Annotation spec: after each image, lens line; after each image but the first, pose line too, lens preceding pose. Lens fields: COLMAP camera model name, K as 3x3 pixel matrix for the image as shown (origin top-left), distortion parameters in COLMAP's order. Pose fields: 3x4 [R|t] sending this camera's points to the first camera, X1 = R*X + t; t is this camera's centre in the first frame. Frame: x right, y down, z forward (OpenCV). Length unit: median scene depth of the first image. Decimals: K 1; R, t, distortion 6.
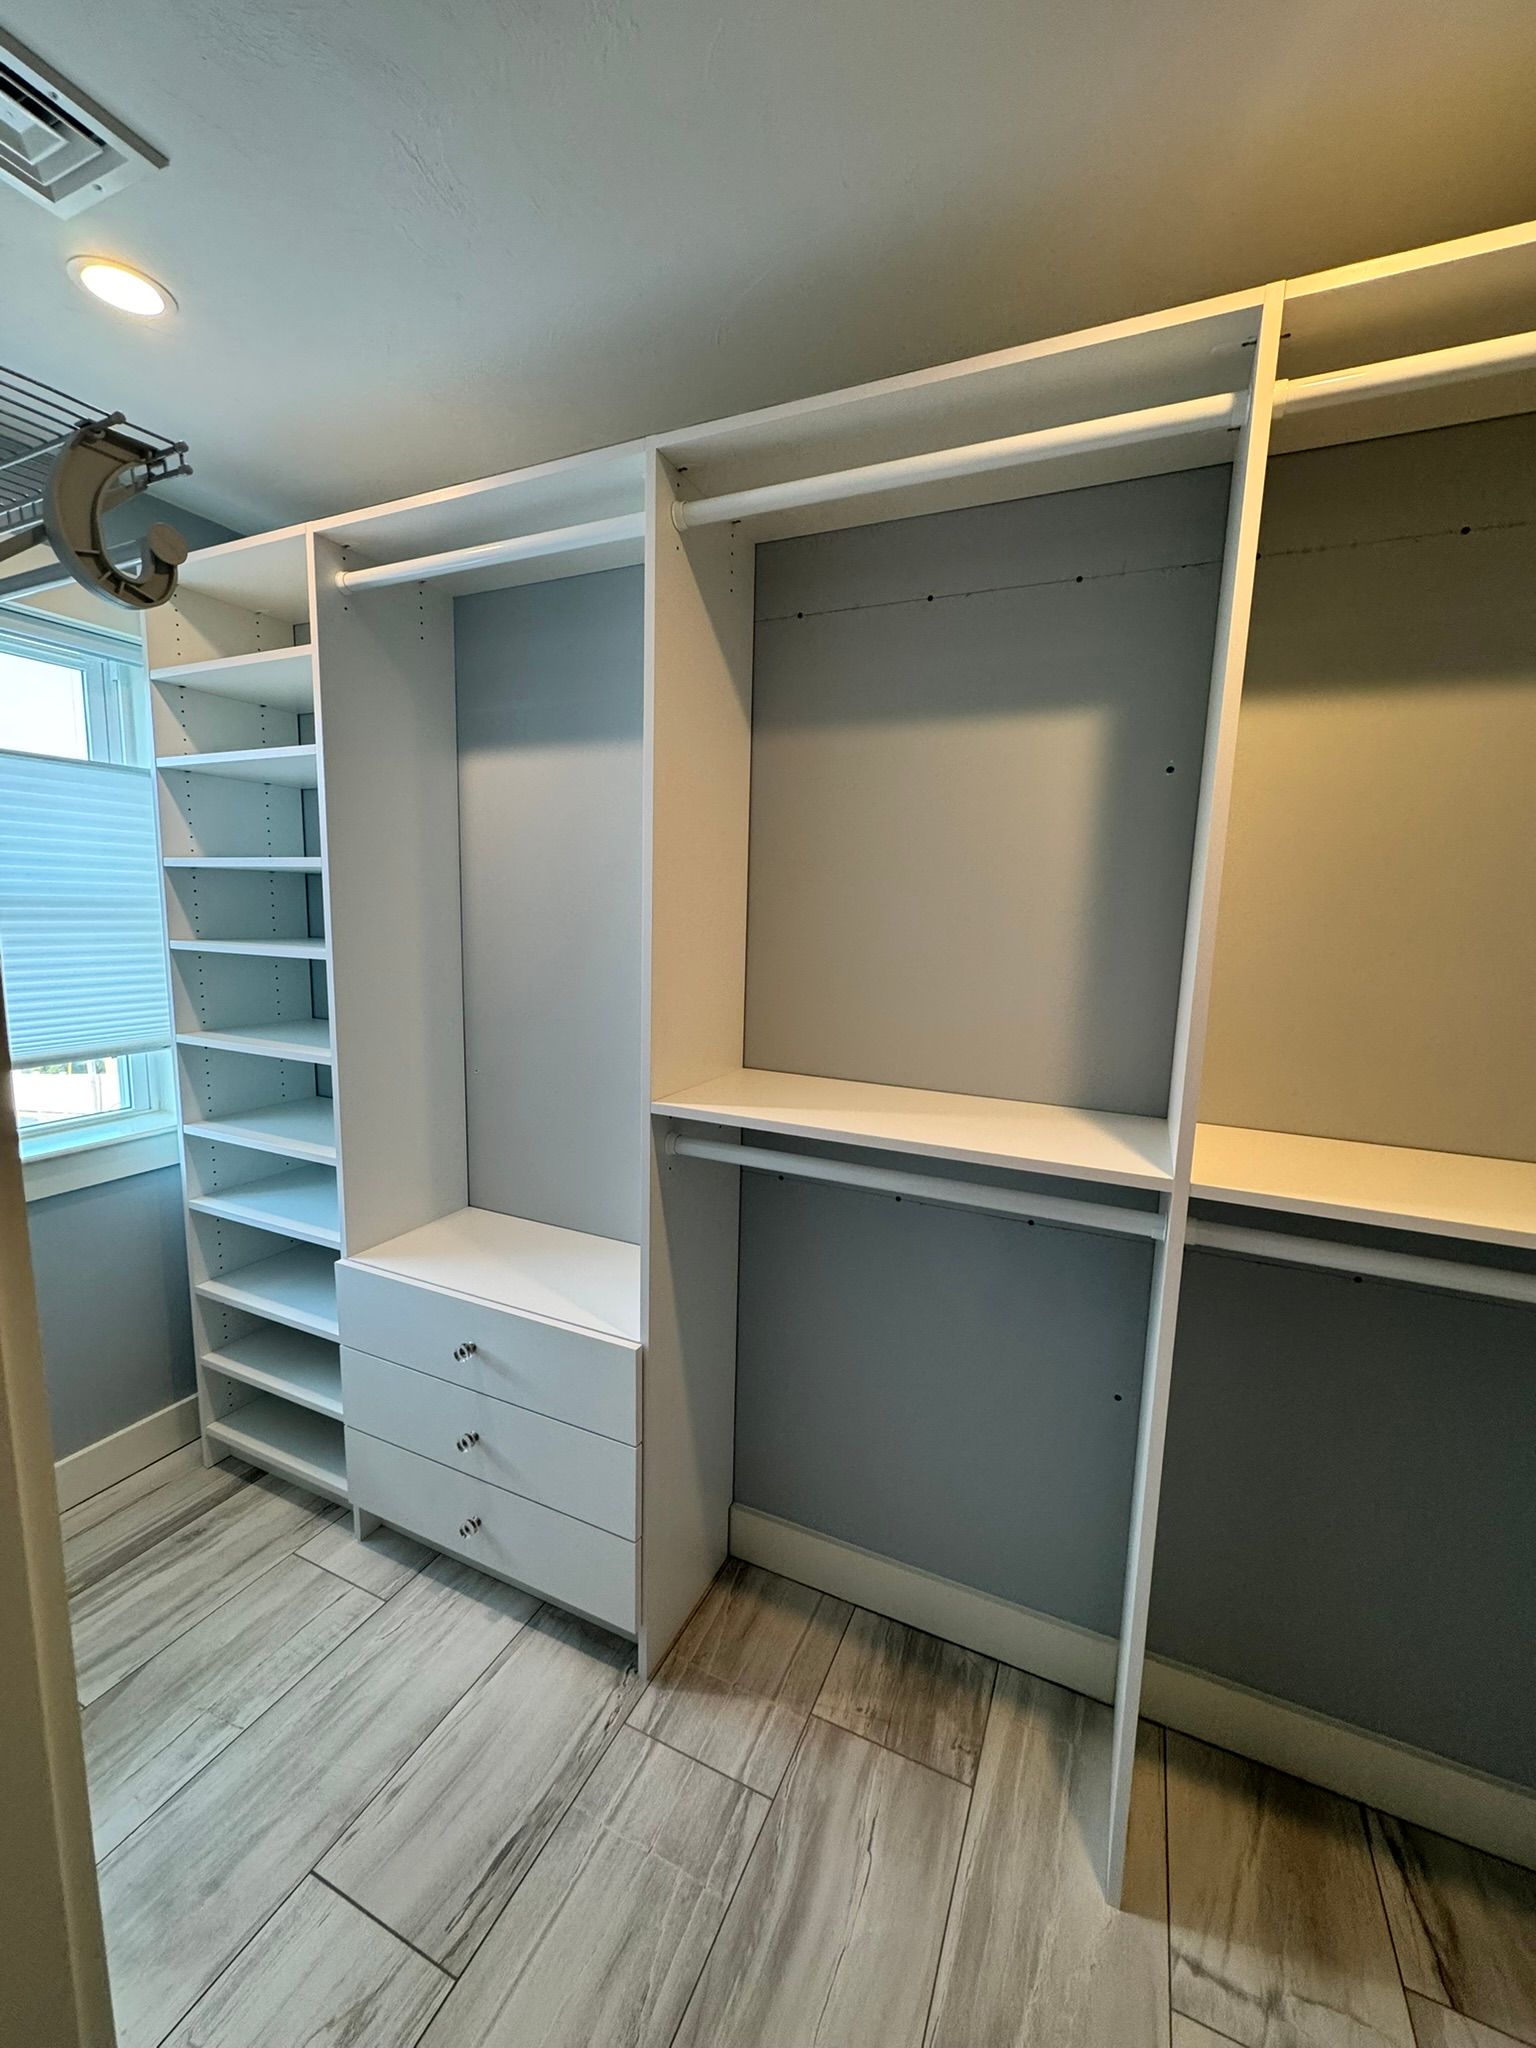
lens RADIAL K [[818.4, 0, 768.8], [0, 818.4, 1021.3], [0, 0, 1]] dist [-0.000823, 0.000073]
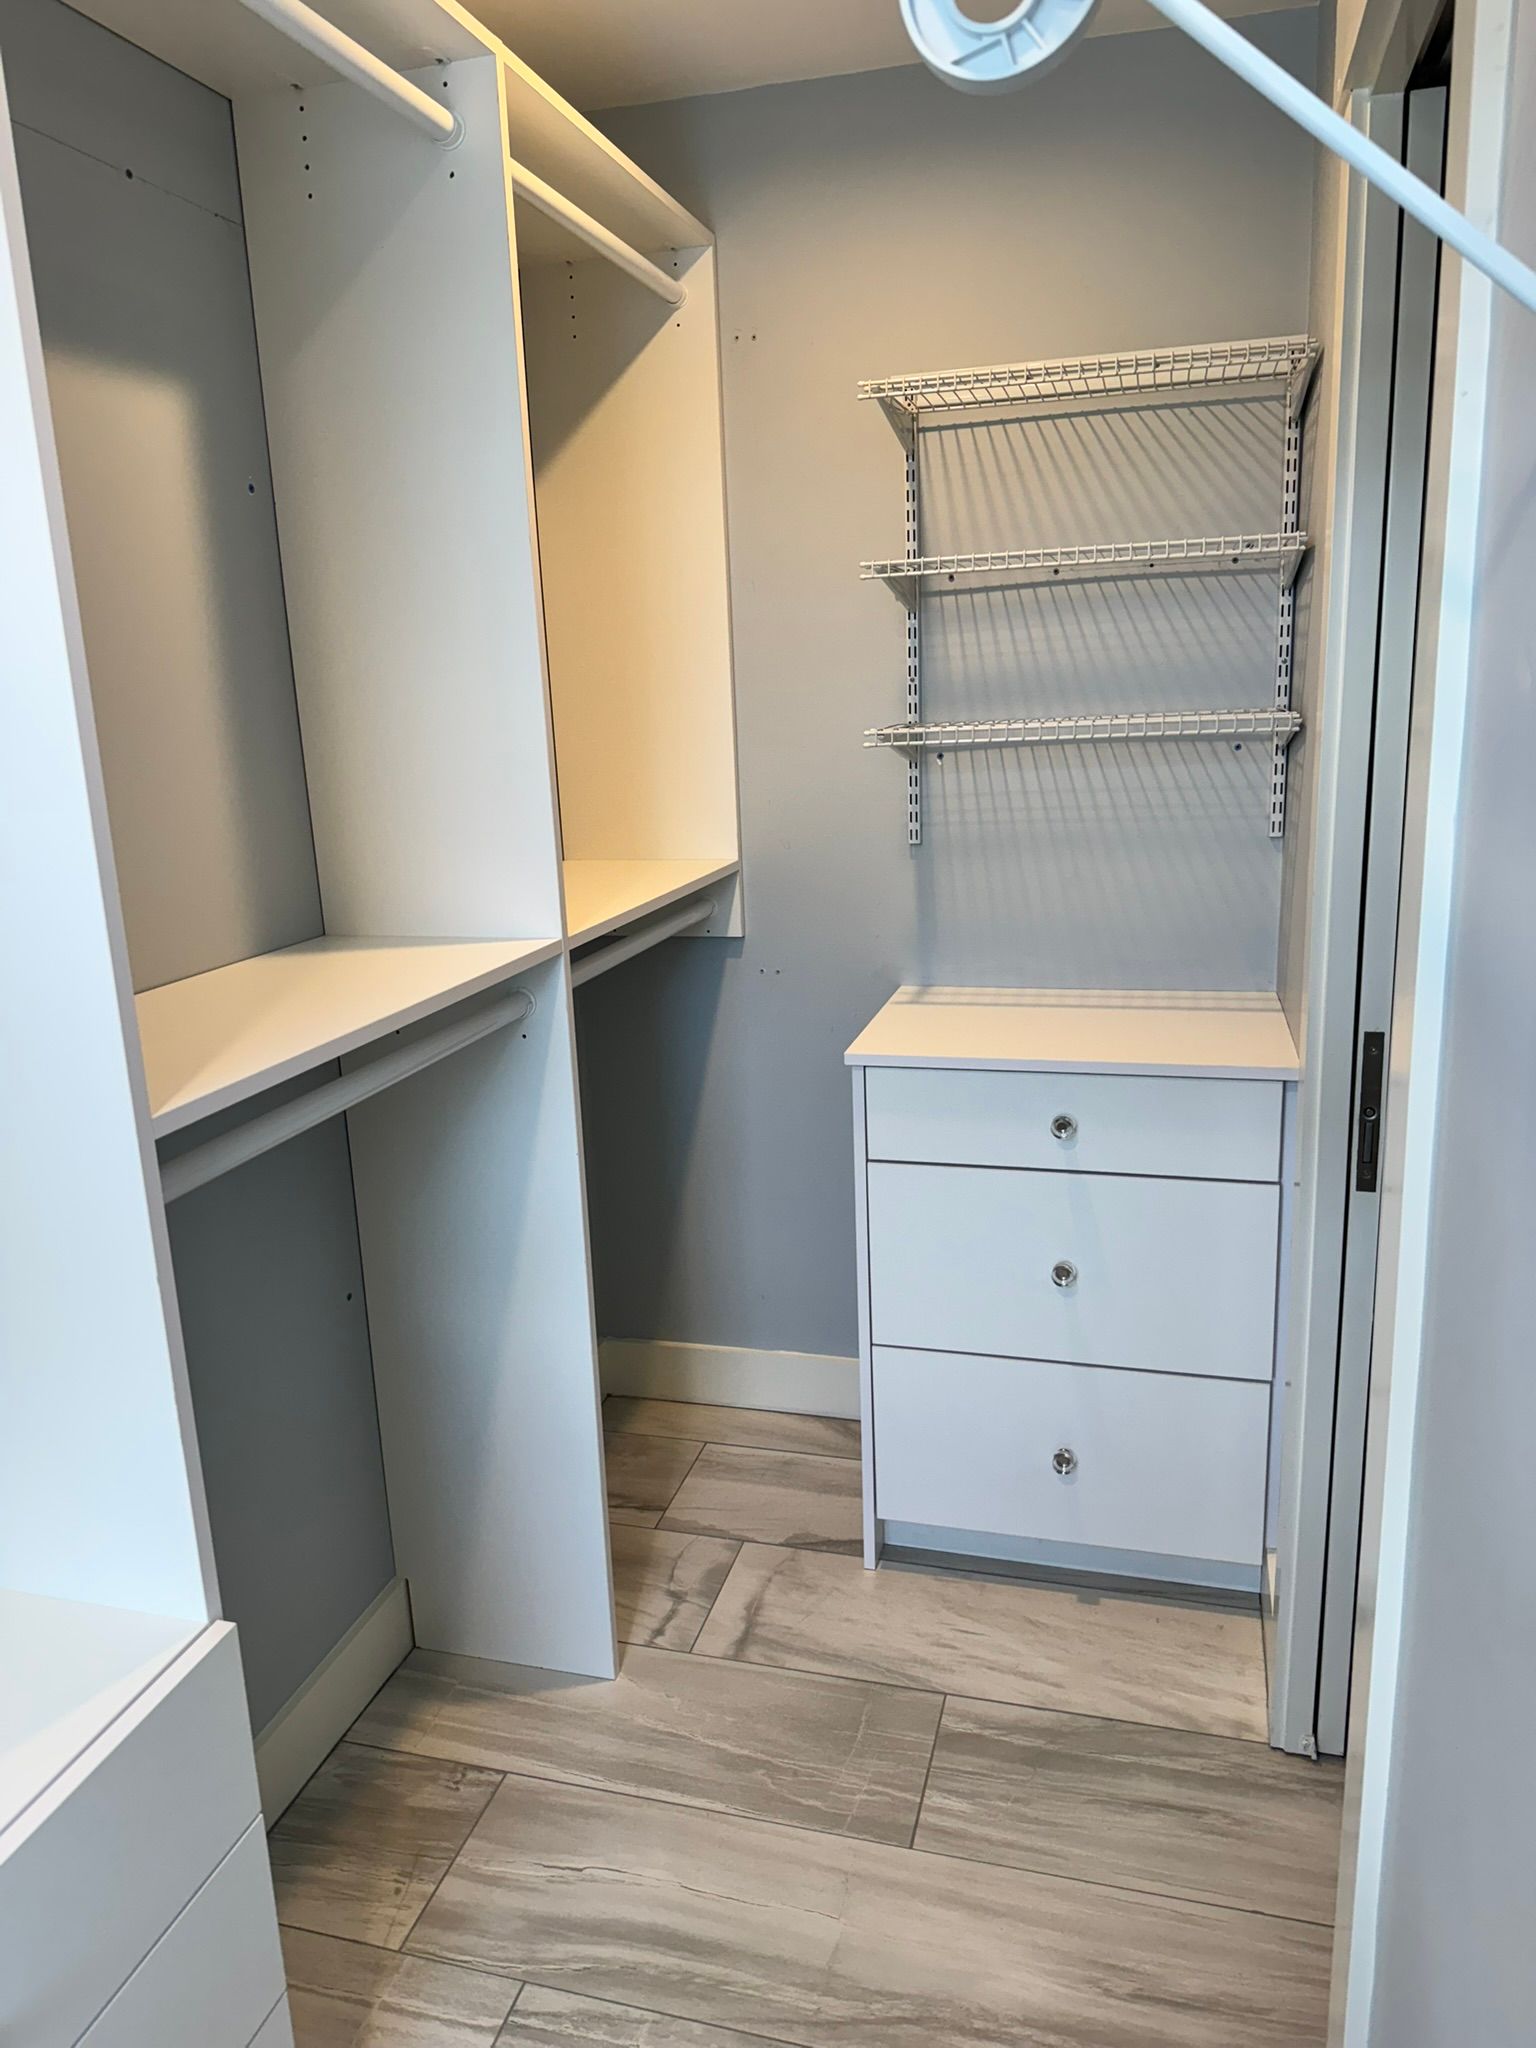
lens RADIAL K [[1441.4, 0, 760.9], [0, 1441.4, 1019.9], [0, 0, 1]] dist [0.060378, -0.075973]
pose [[-0.154754, -0.244967, 0.957101, -0.948689], [0.175585, 0.946529, 0.270652, -0.109421], [-0.972225, 0.209937, -0.103467, 0.719149]]
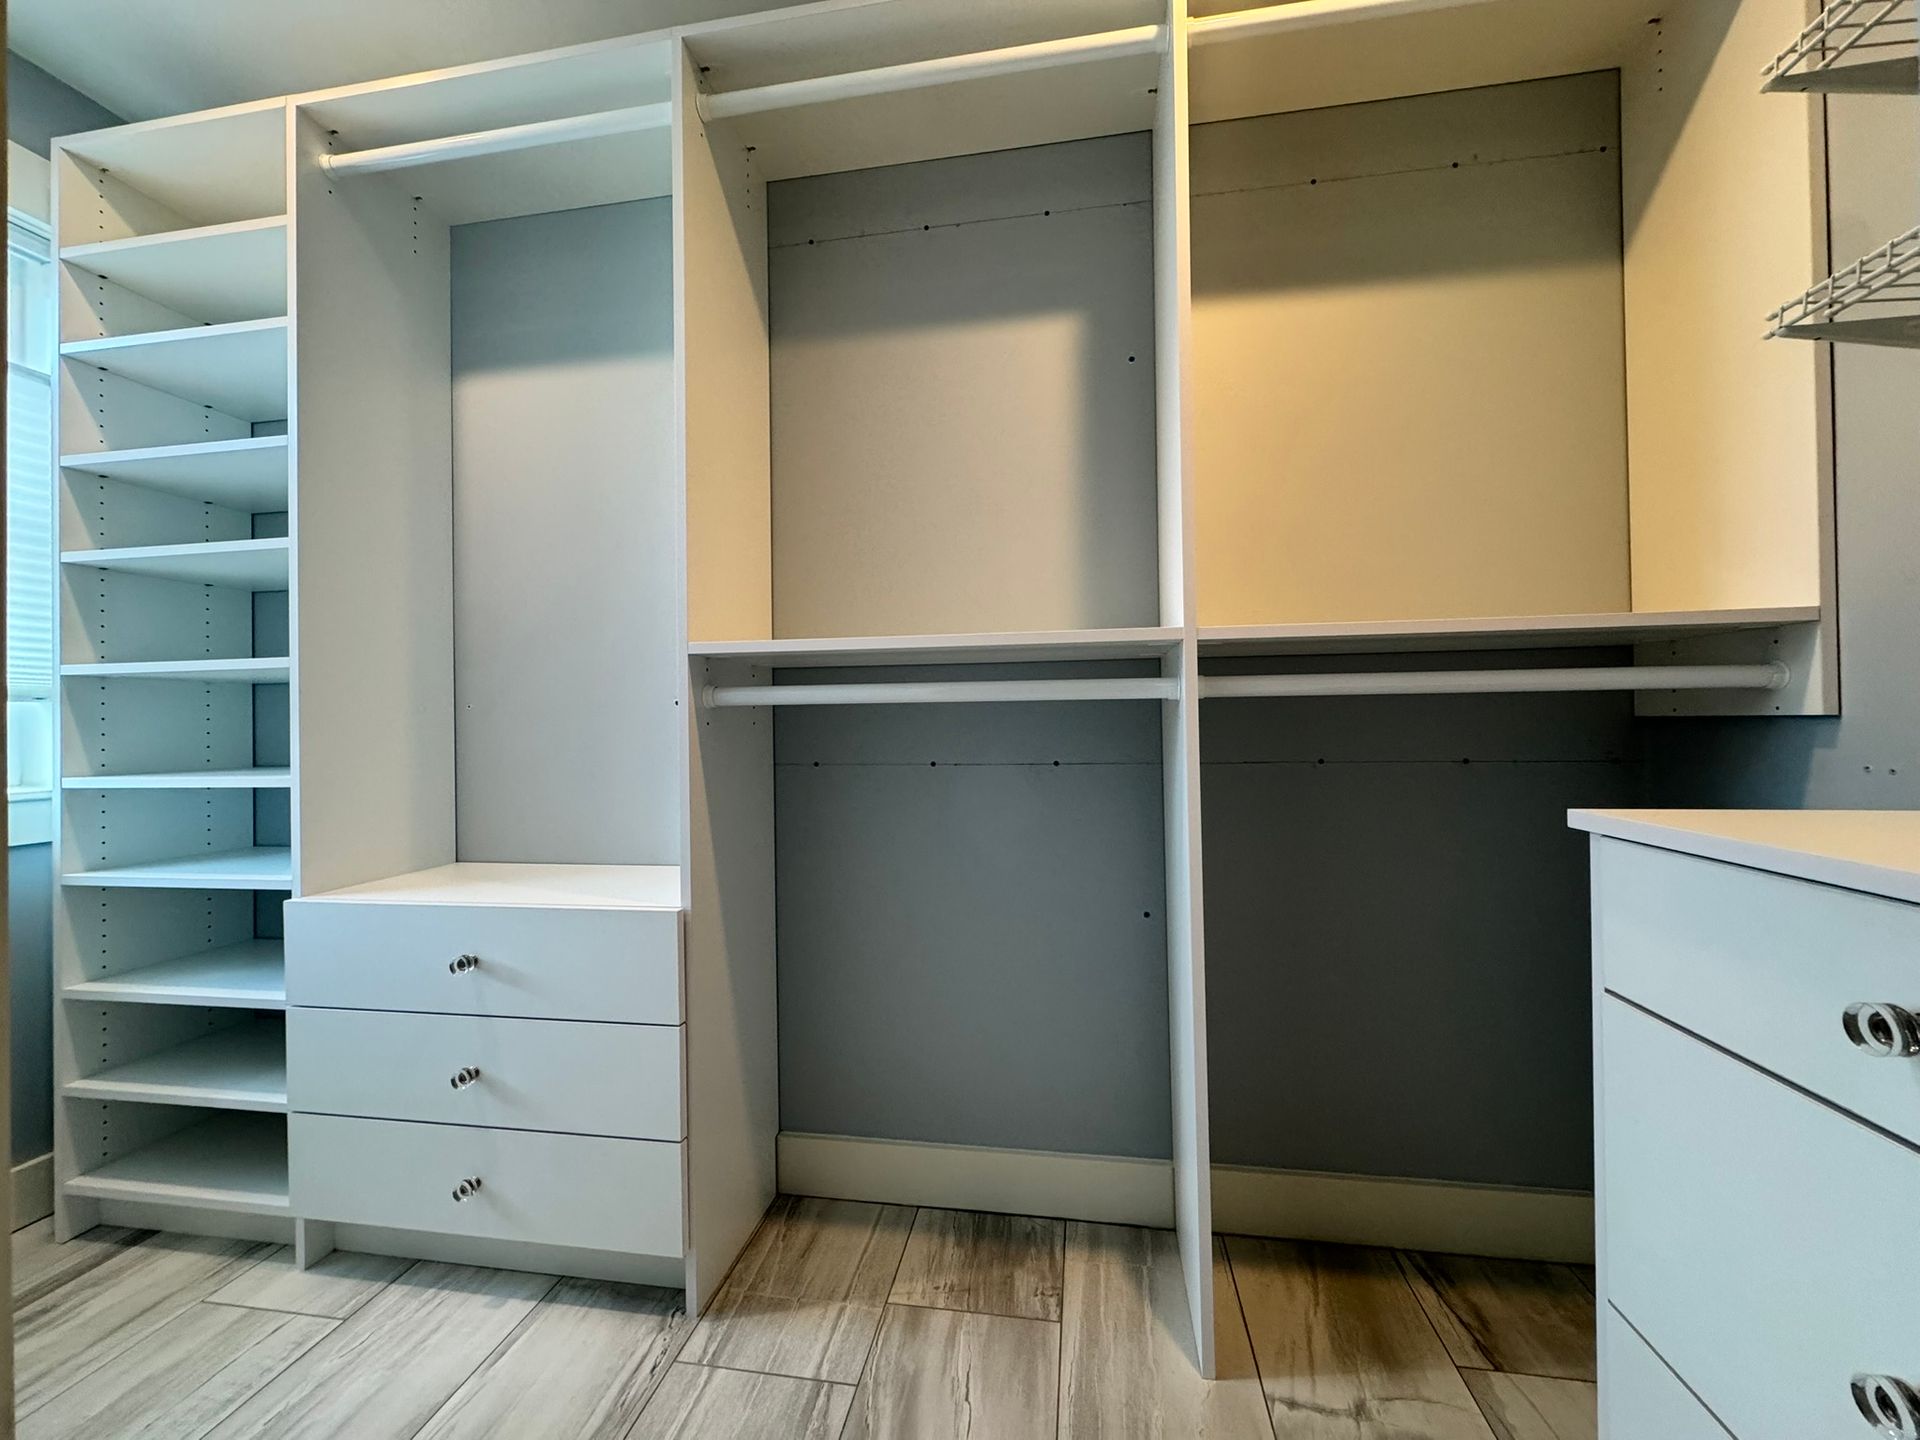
lens RADIAL K [[765.5, 0, 958.6], [0, 765.5, 718.6], [0, 0, 1]] dist [-0.002588, 0.000827]
pose [[0.963806, -0.039694, 0.263634, -0.075431], [0.078048, 0.987541, -0.136643, 0.331104], [-0.254925, 0.152273, 0.954896, 0.053341]]
